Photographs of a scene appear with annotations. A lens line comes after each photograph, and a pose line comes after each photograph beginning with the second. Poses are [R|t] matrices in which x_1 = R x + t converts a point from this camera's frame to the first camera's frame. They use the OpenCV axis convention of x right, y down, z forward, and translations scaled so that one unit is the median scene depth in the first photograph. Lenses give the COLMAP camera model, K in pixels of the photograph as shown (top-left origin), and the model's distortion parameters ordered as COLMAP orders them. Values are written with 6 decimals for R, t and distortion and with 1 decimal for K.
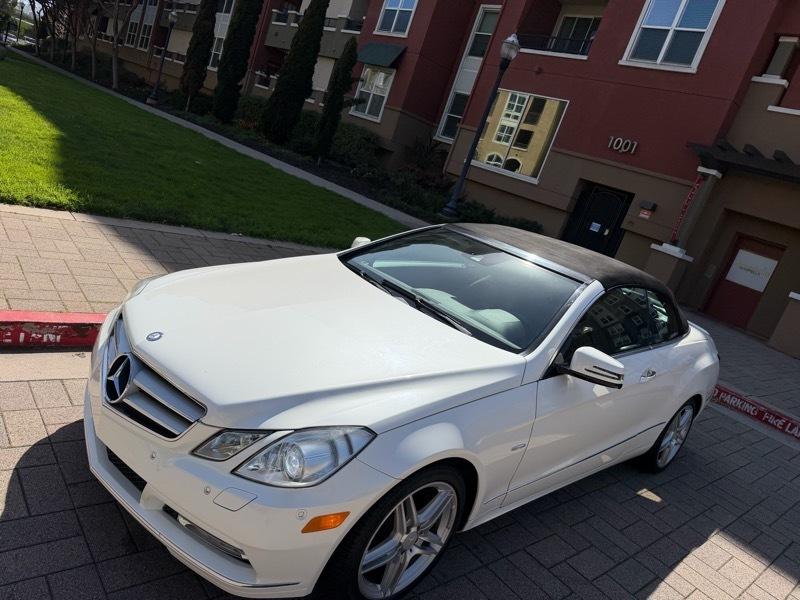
lens RADIAL K [[567.2, 0, 398.9], [0, 567.2, 298.6], [0, 0, 1]] dist [0.033660, -0.046790]
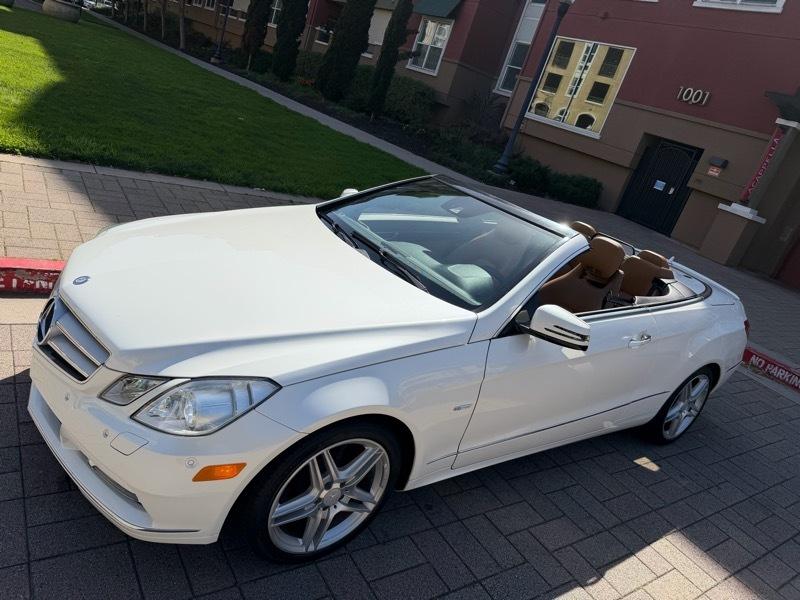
lens RADIAL K [[567.2, 0, 398.5], [0, 567.2, 295.8], [0, 0, 1]] dist [0.033660, -0.046790]
pose [[0.992988, 0.024822, -0.115584, 0.038682], [-0.017464, 0.997781, 0.064248, 0.003060], [0.116922, -0.061779, 0.991218, 0.011877]]
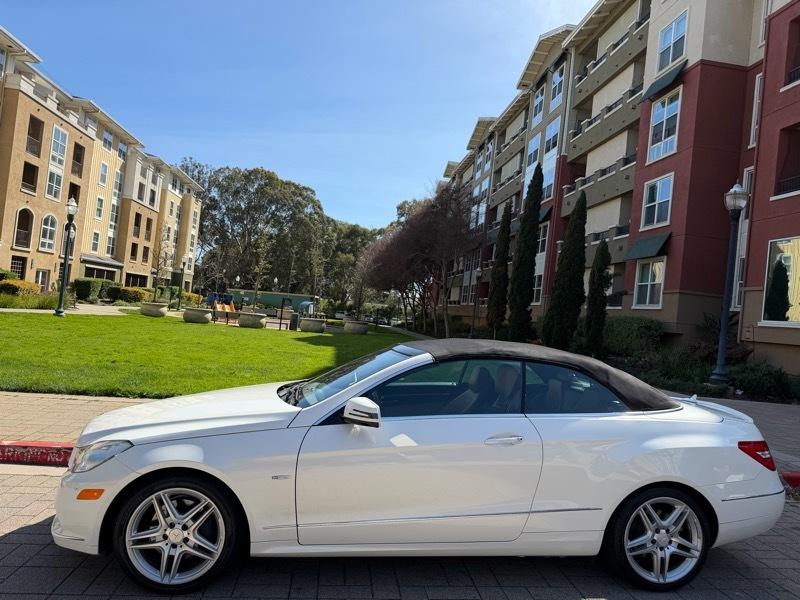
lens RADIAL K [[567.2, 0, 397.8], [0, 567.2, 302.5], [0, 0, 1]] dist [0.033660, -0.046790]
pose [[0.803023, -0.250140, -0.540911, 0.222008], [0.024399, 0.920686, -0.389541, 0.074773], [0.595449, 0.299613, 0.745435, 0.018474]]
